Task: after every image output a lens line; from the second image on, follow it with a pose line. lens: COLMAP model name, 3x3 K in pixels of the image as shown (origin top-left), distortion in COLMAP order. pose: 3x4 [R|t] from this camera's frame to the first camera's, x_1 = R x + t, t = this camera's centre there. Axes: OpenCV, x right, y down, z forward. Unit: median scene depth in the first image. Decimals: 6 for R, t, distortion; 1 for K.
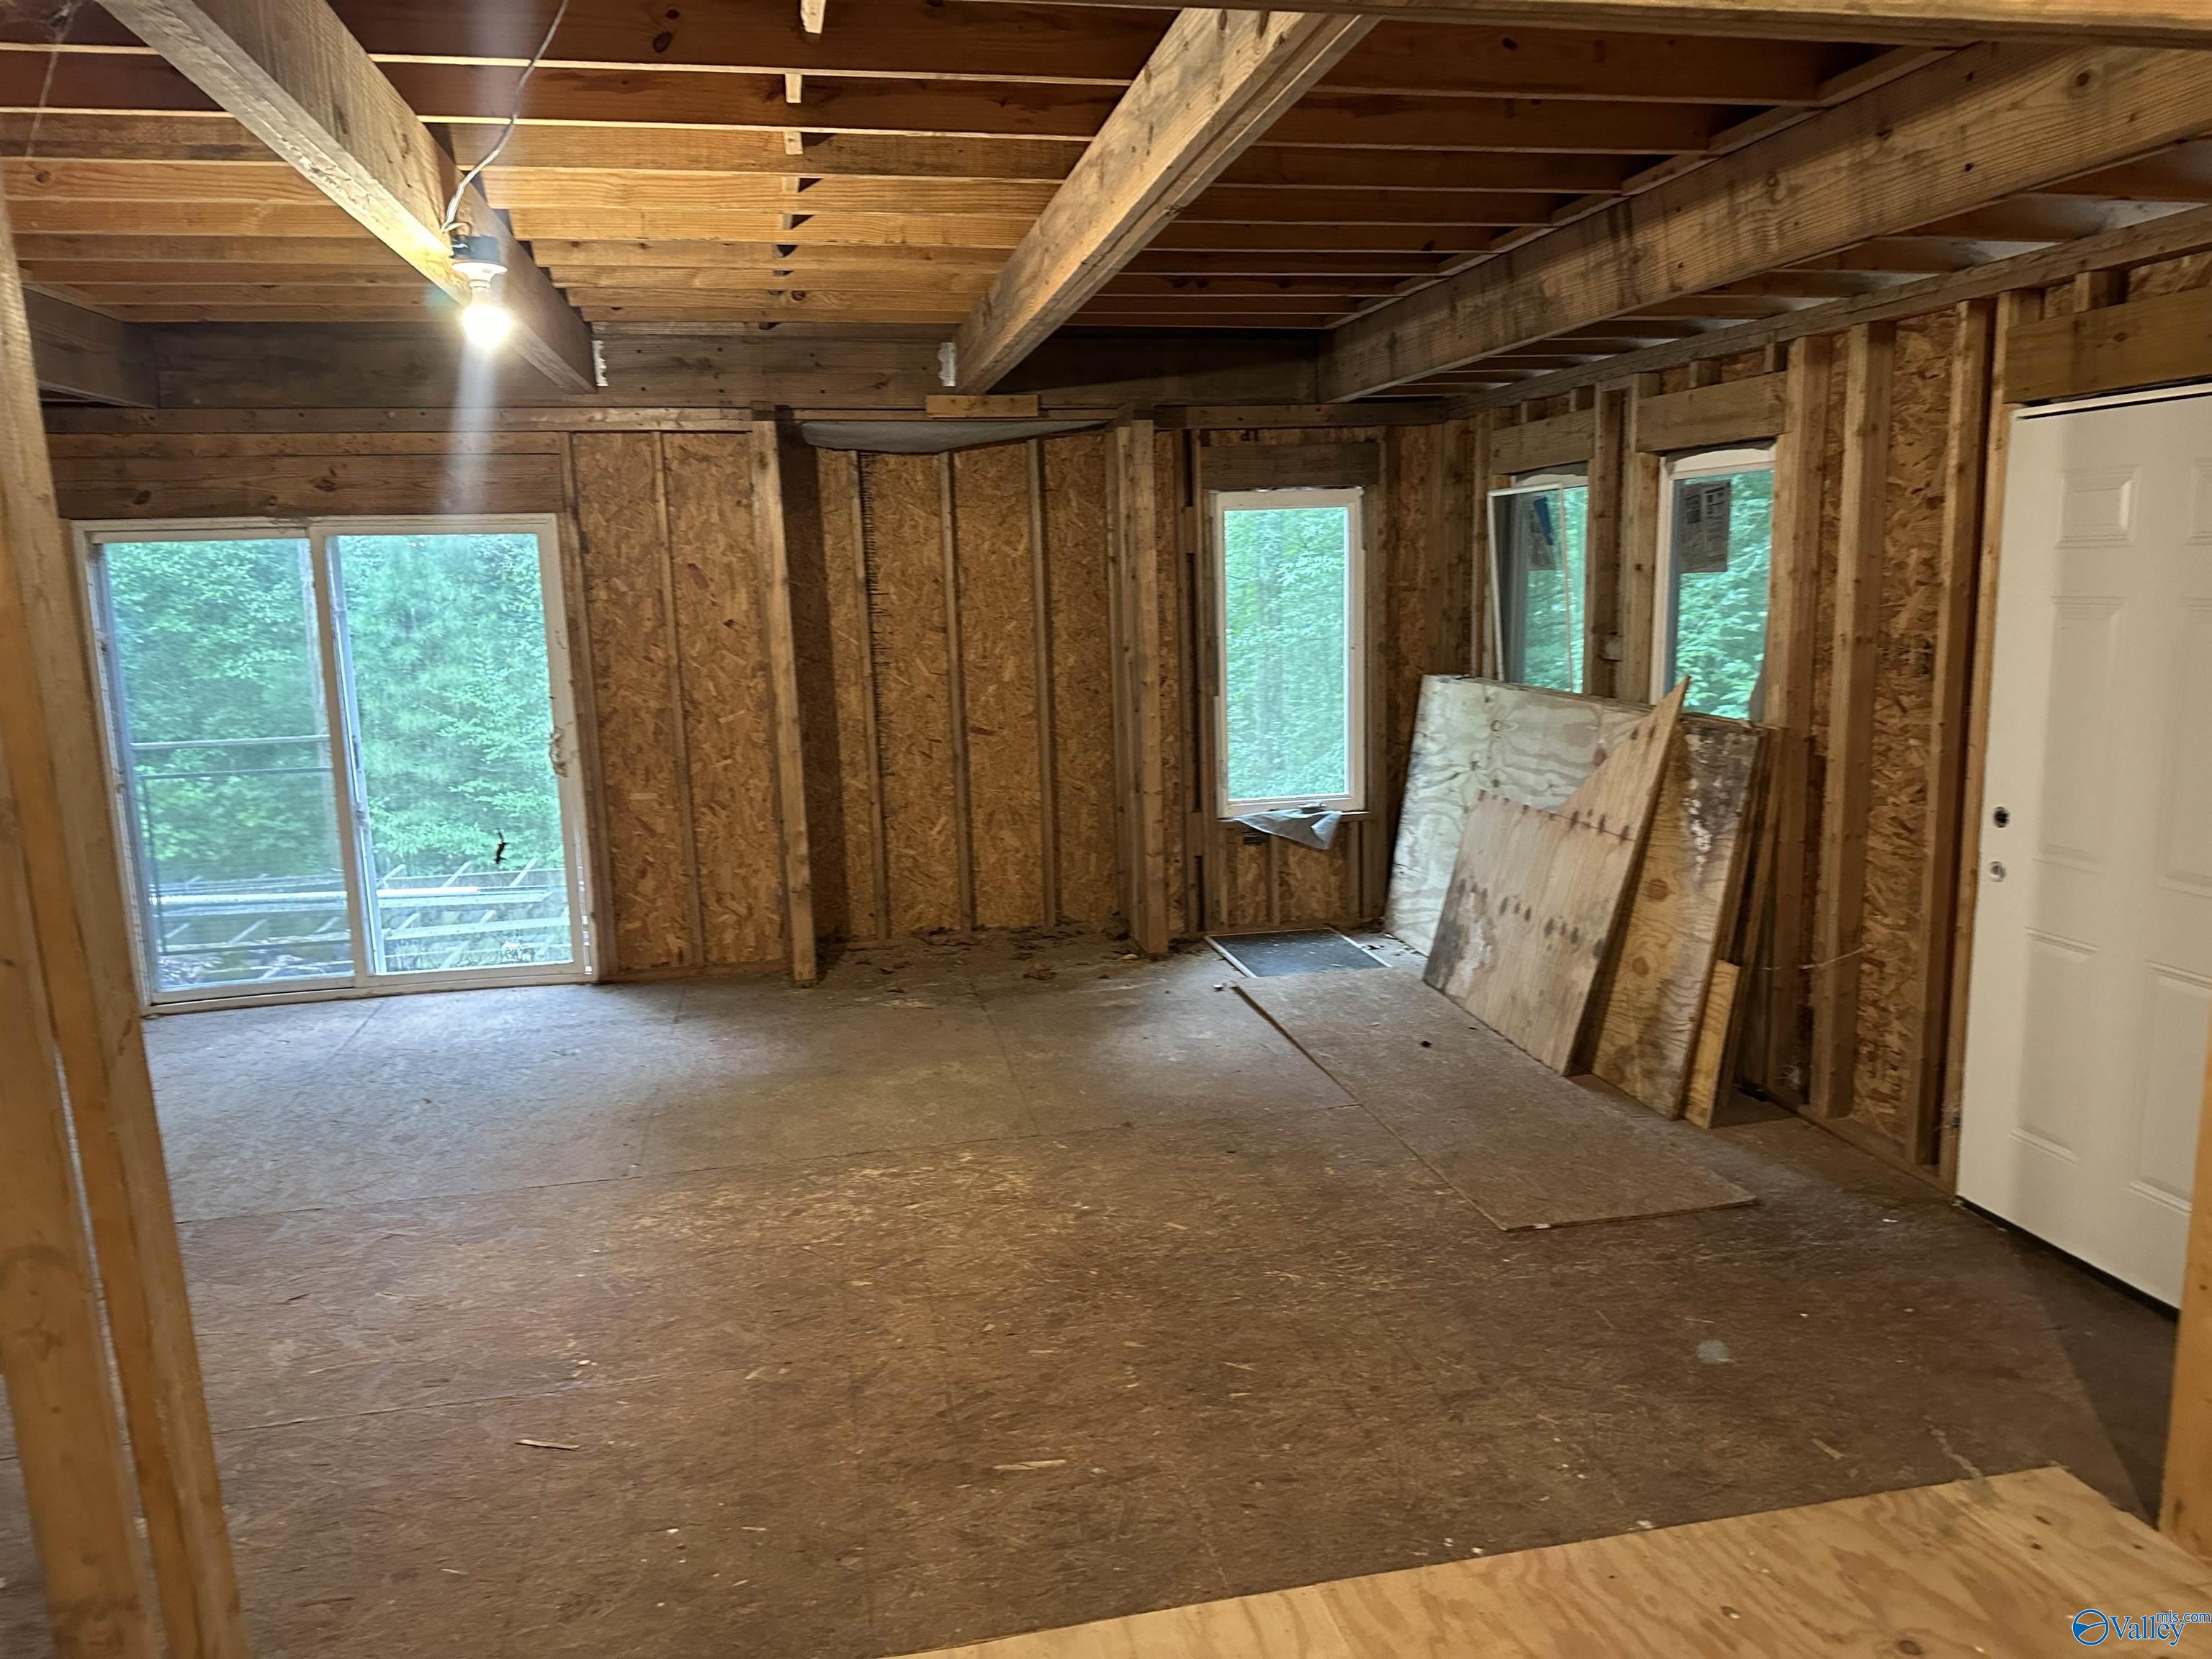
lens RADIAL K [[1538.7, 0, 1097.2], [0, 1538.7, 831.3], [0, 0, 1]] dist [0.059785, -0.079324]
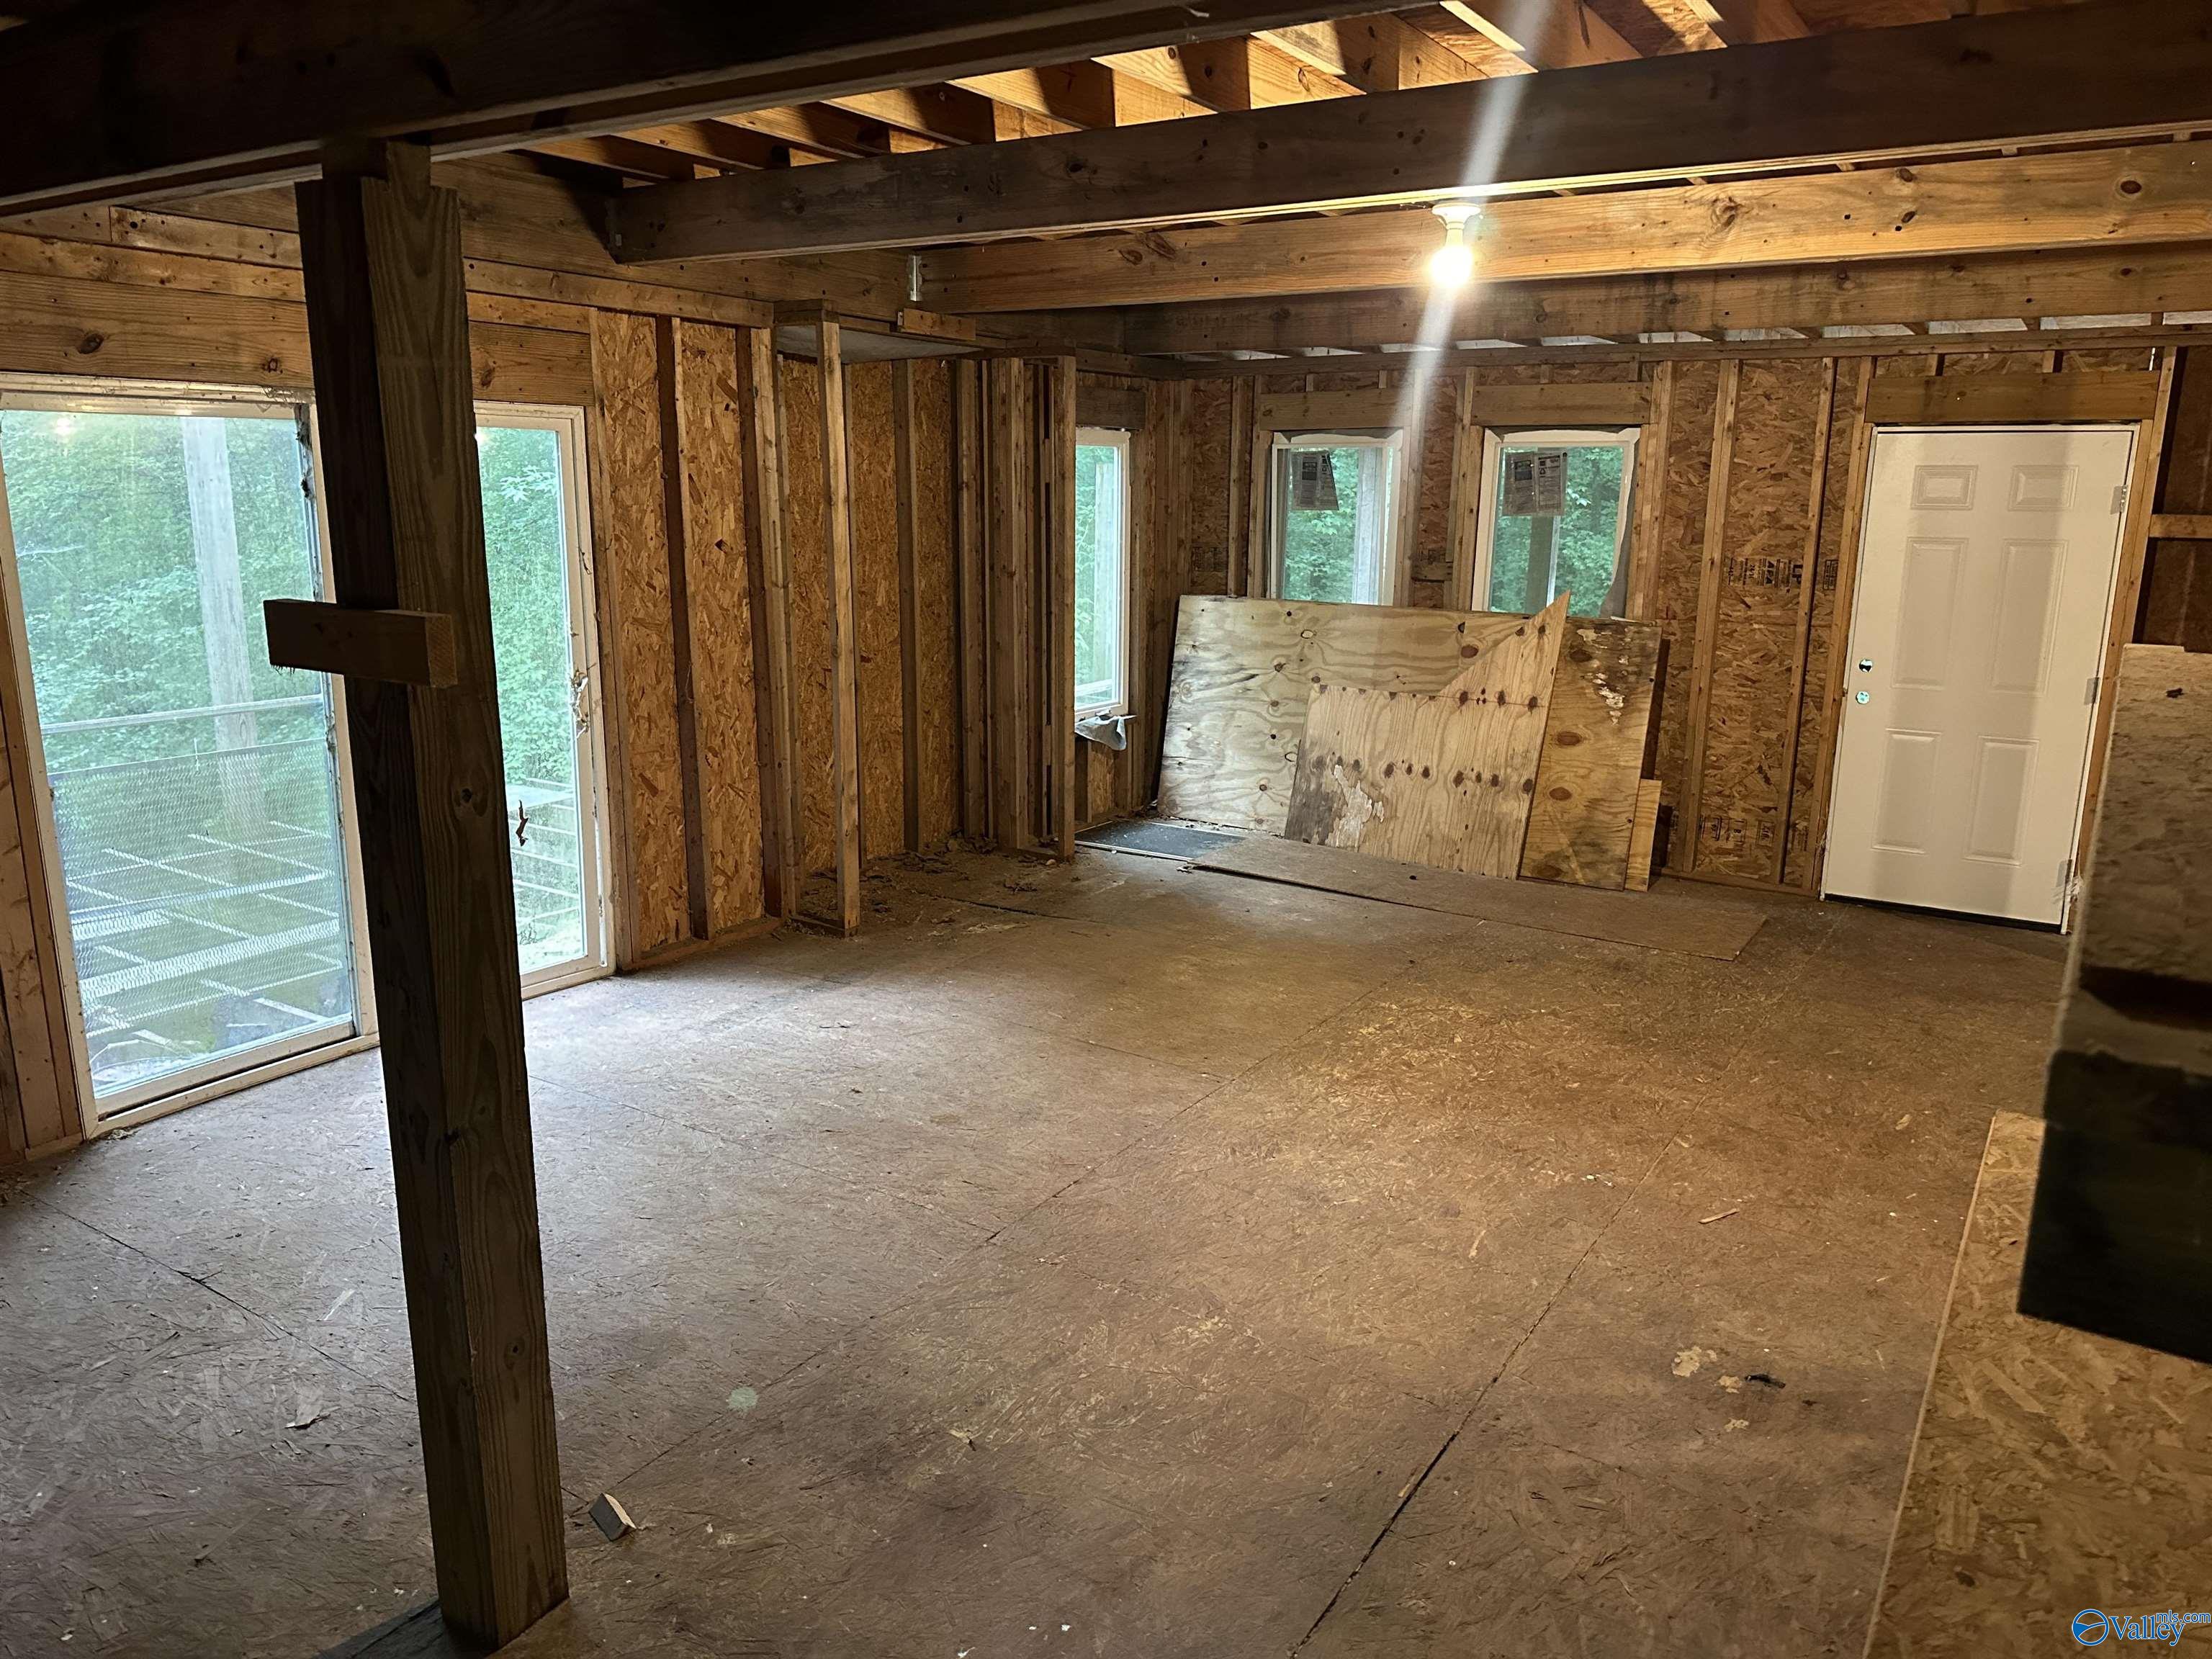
lens RADIAL K [[1538.7, 0, 1099.0], [0, 1538.7, 826.9], [0, 0, 1]] dist [0.059785, -0.079324]
pose [[0.703866, -0.118579, 0.700366, -0.867745], [0.088264, 0.992927, 0.079408, -0.030537], [-0.704828, 0.005925, 0.709353, 0.266374]]
